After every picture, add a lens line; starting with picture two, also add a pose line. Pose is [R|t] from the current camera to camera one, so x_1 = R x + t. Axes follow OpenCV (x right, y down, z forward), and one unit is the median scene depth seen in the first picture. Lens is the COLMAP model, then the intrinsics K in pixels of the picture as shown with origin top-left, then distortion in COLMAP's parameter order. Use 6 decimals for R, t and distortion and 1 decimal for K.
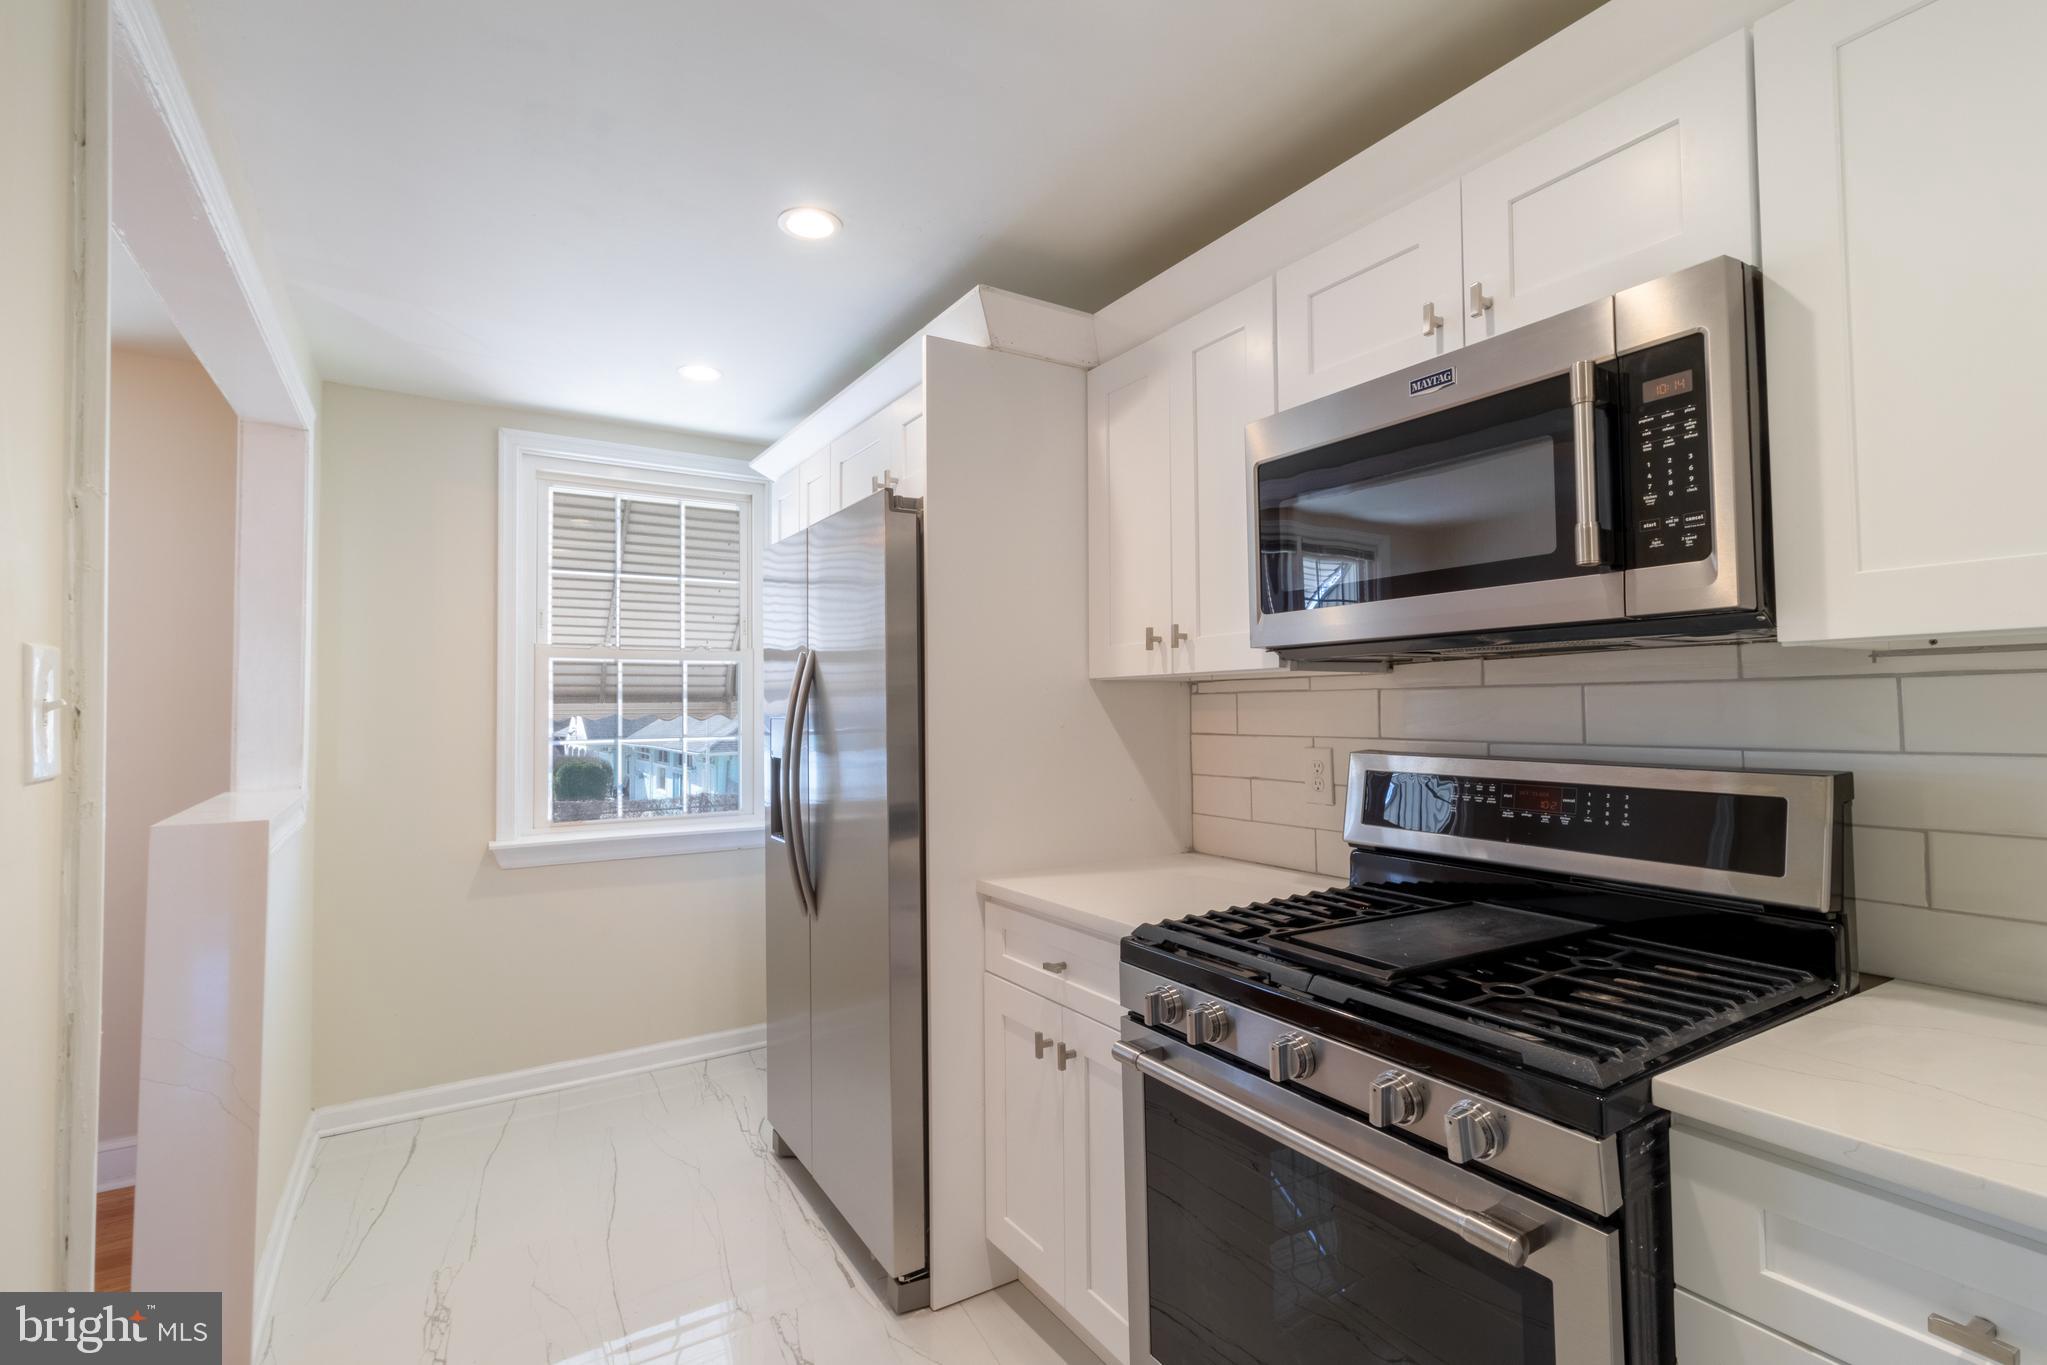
lens RADIAL K [[936.9, 0, 1023.5], [0, 936.9, 682.5], [0, 0, 1]] dist [-0.000021, 0.000142]
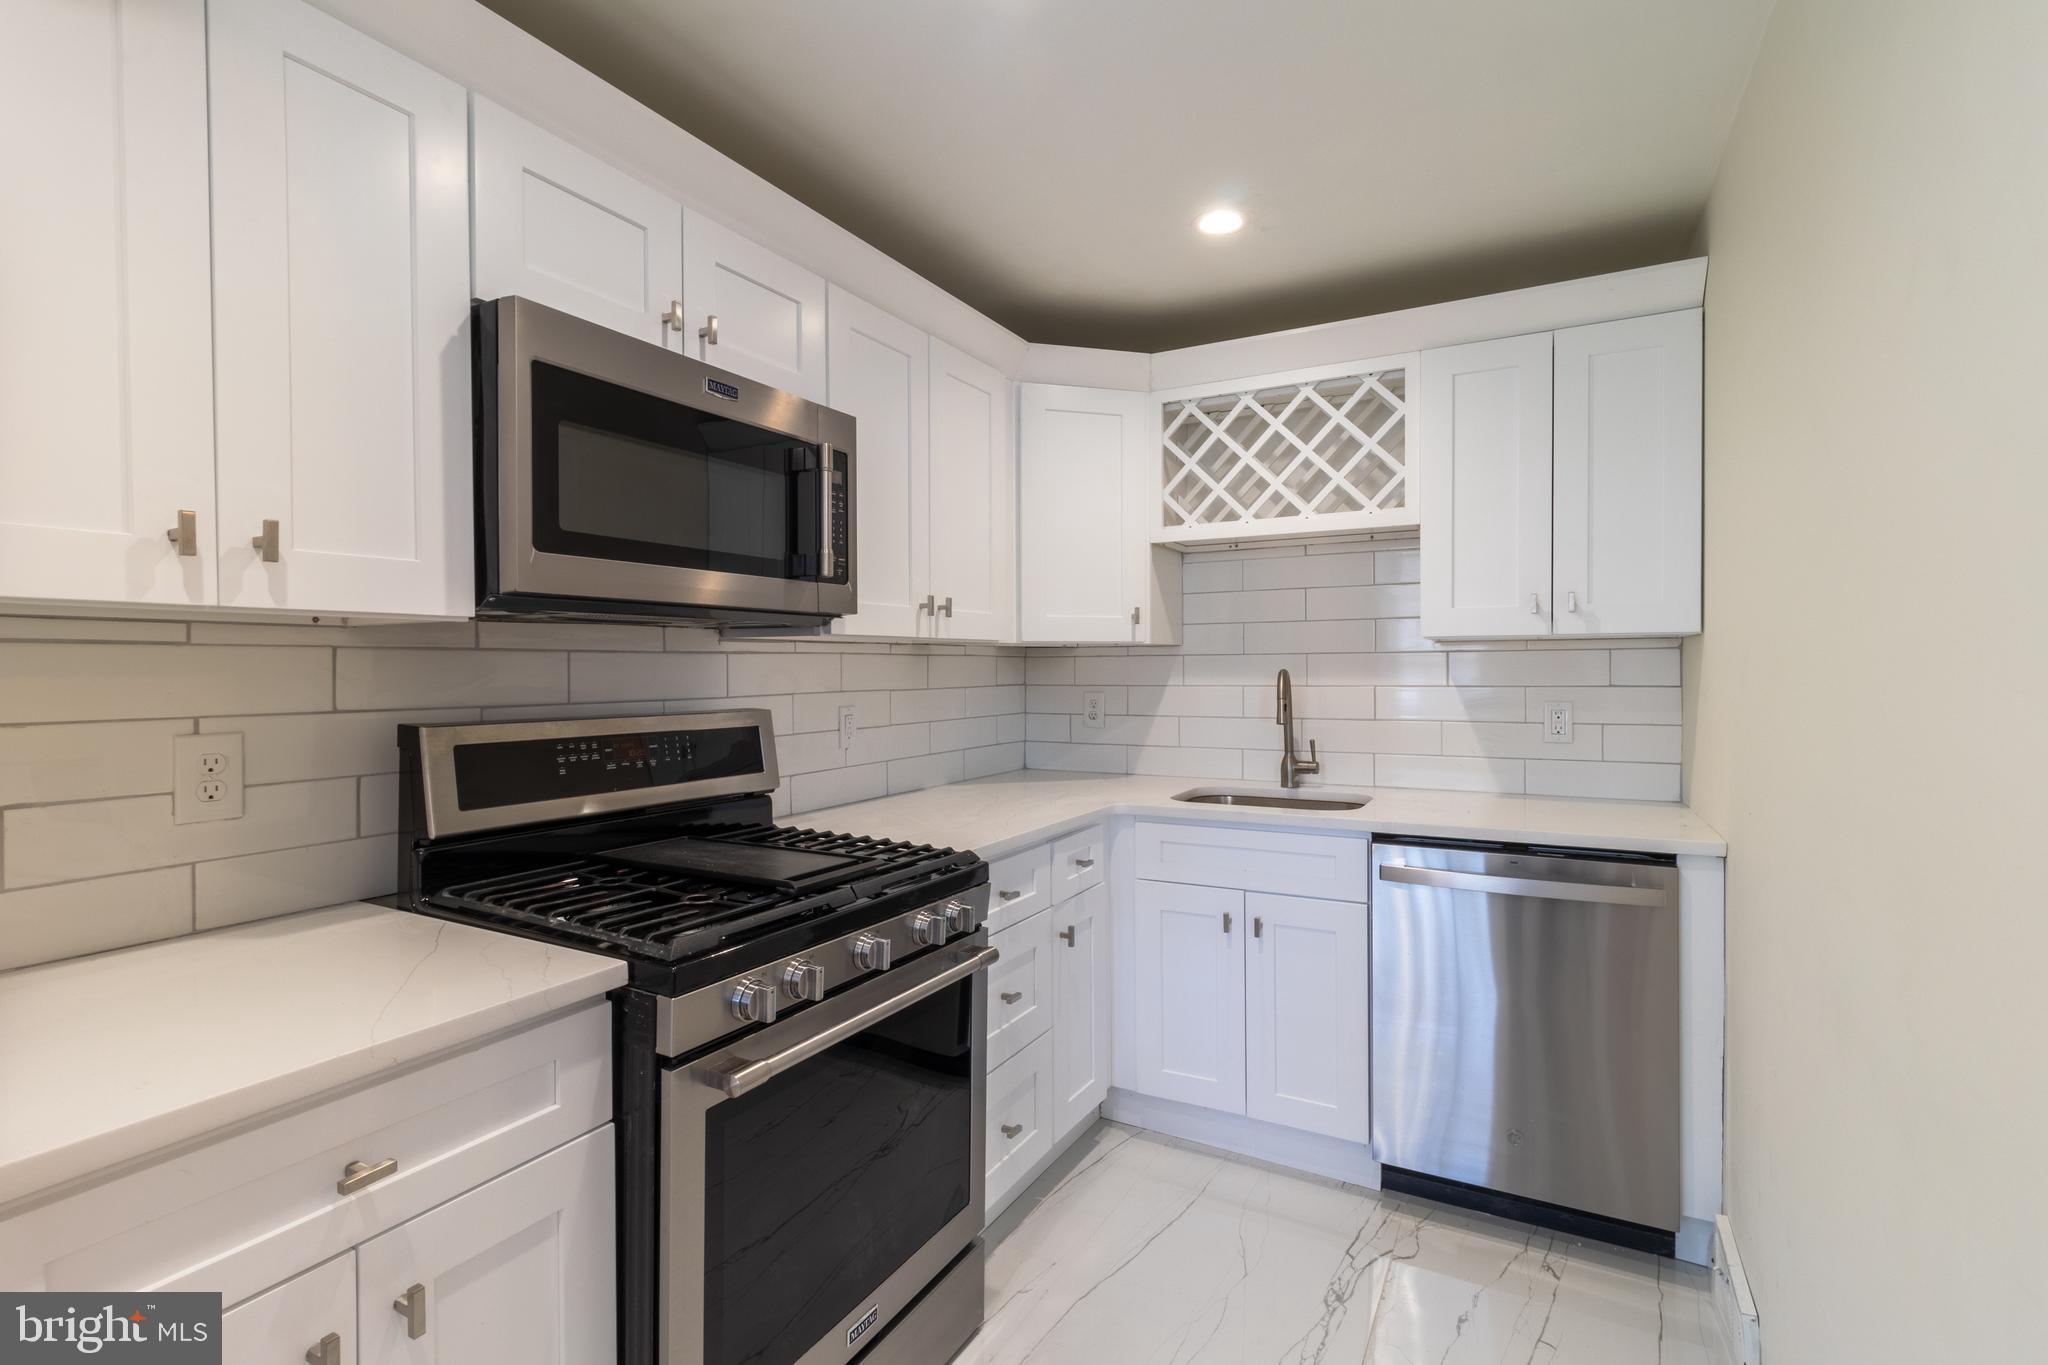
lens RADIAL K [[969.8, 0, 1024.2], [0, 969.8, 680.2], [0, 0, 1]] dist [0.002100, 0.001719]
pose [[-0.491158, 0.000160, 0.871070, -0.709461], [-0.016348, 0.999822, -0.009402, 0.040502], [-0.870917, -0.018858, -0.491068, 1.118825]]
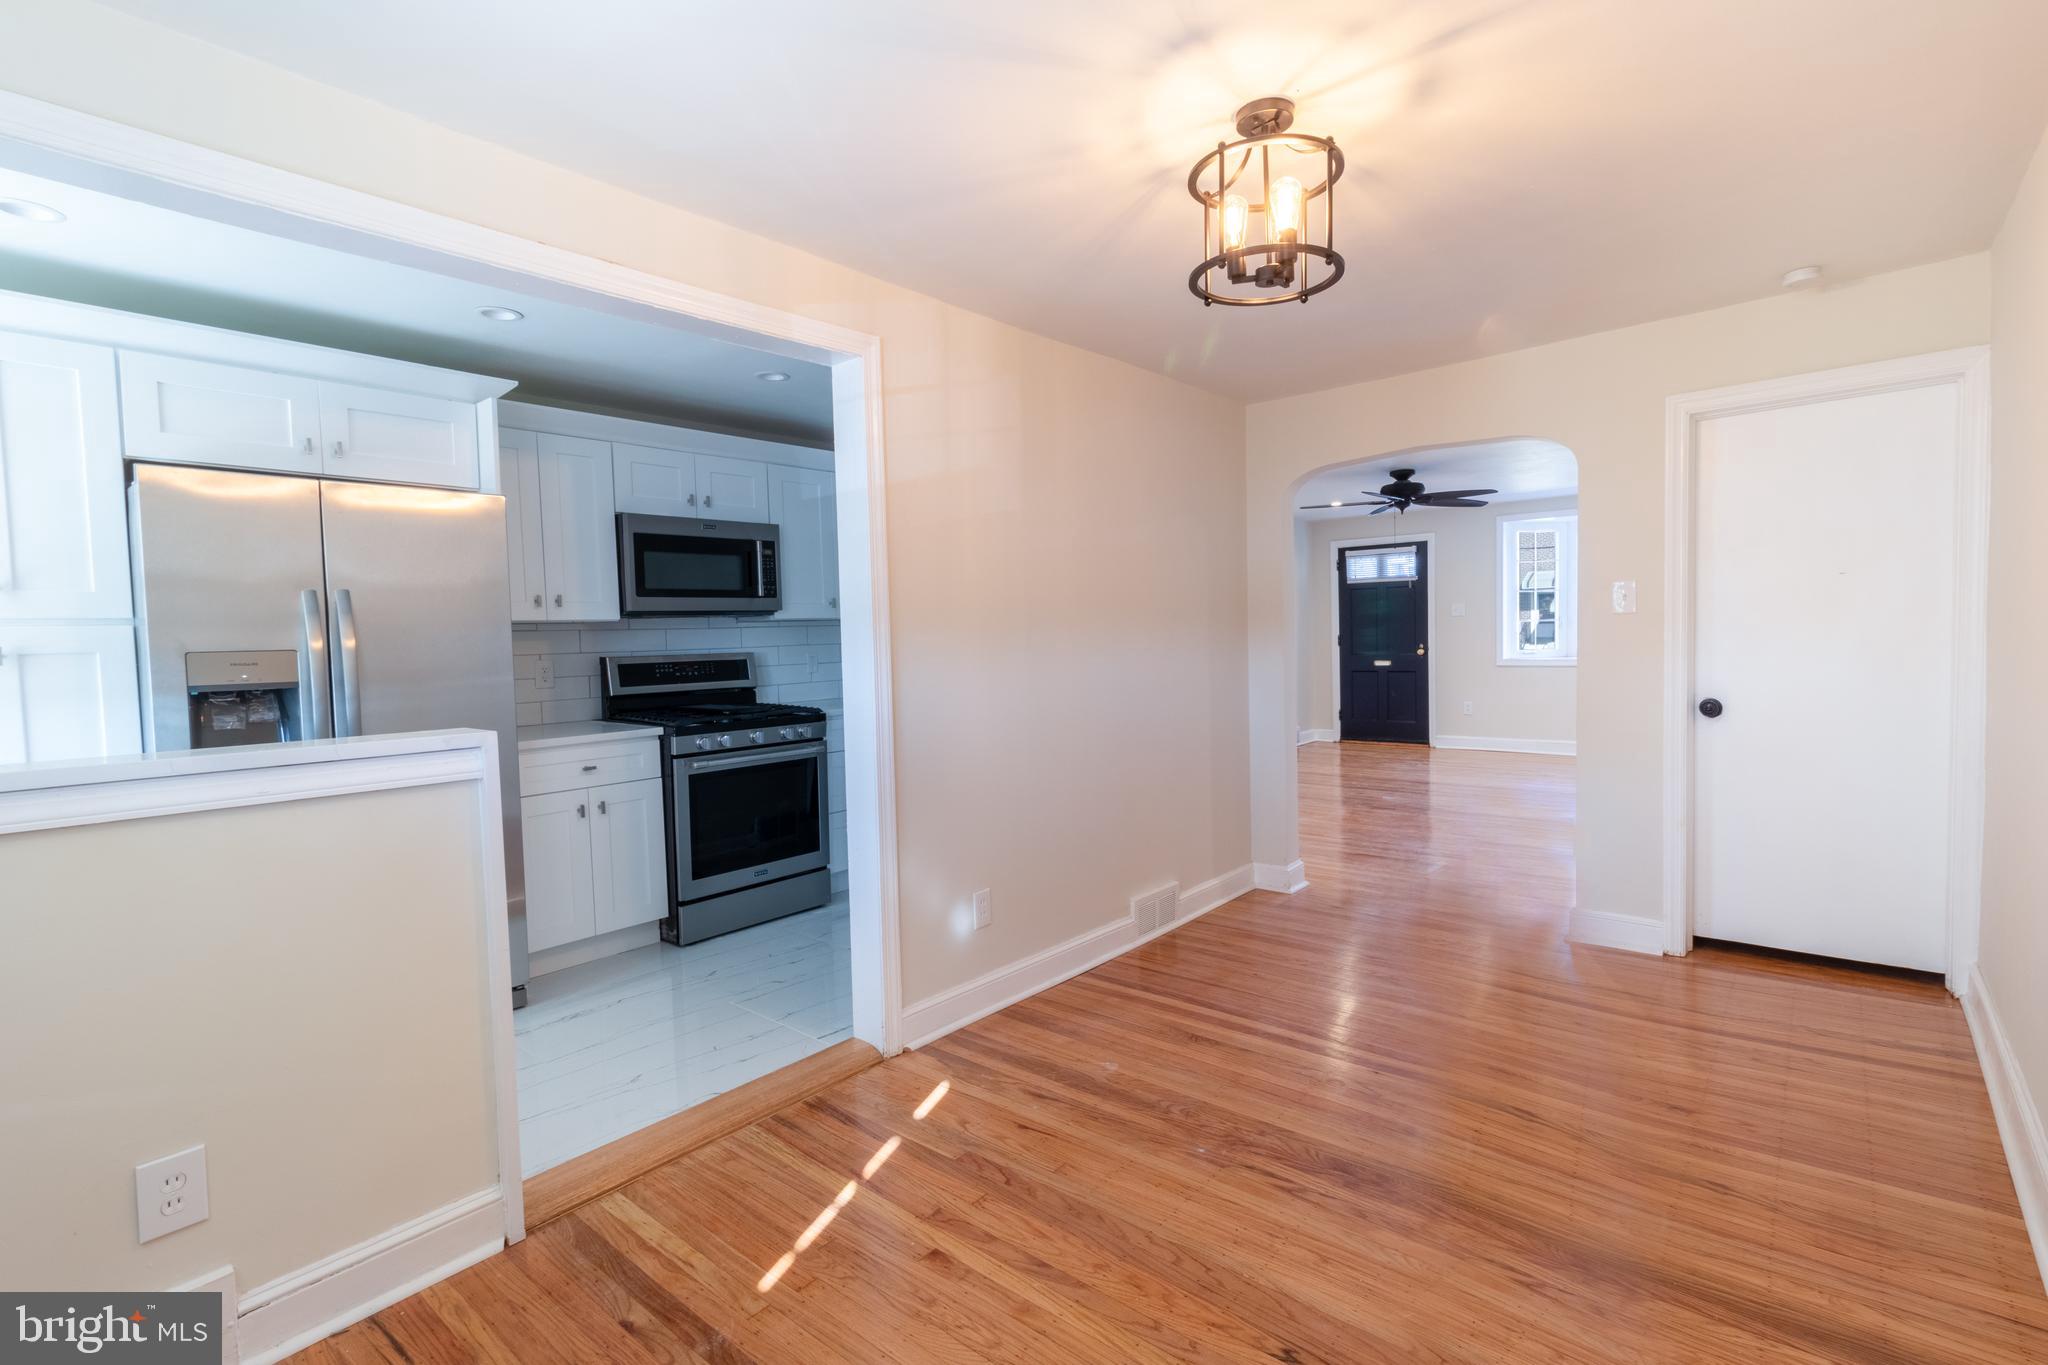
lens RADIAL K [[969.8, 0, 1024.2], [0, 969.8, 680.2], [0, 0, 1]] dist [0.002100, 0.001719]
pose [[-0.301409, -0.027581, 0.953096, -2.546042], [0.004562, 0.999528, 0.030368, 0.072603], [-0.953484, 0.013501, -0.301141, 0.868747]]
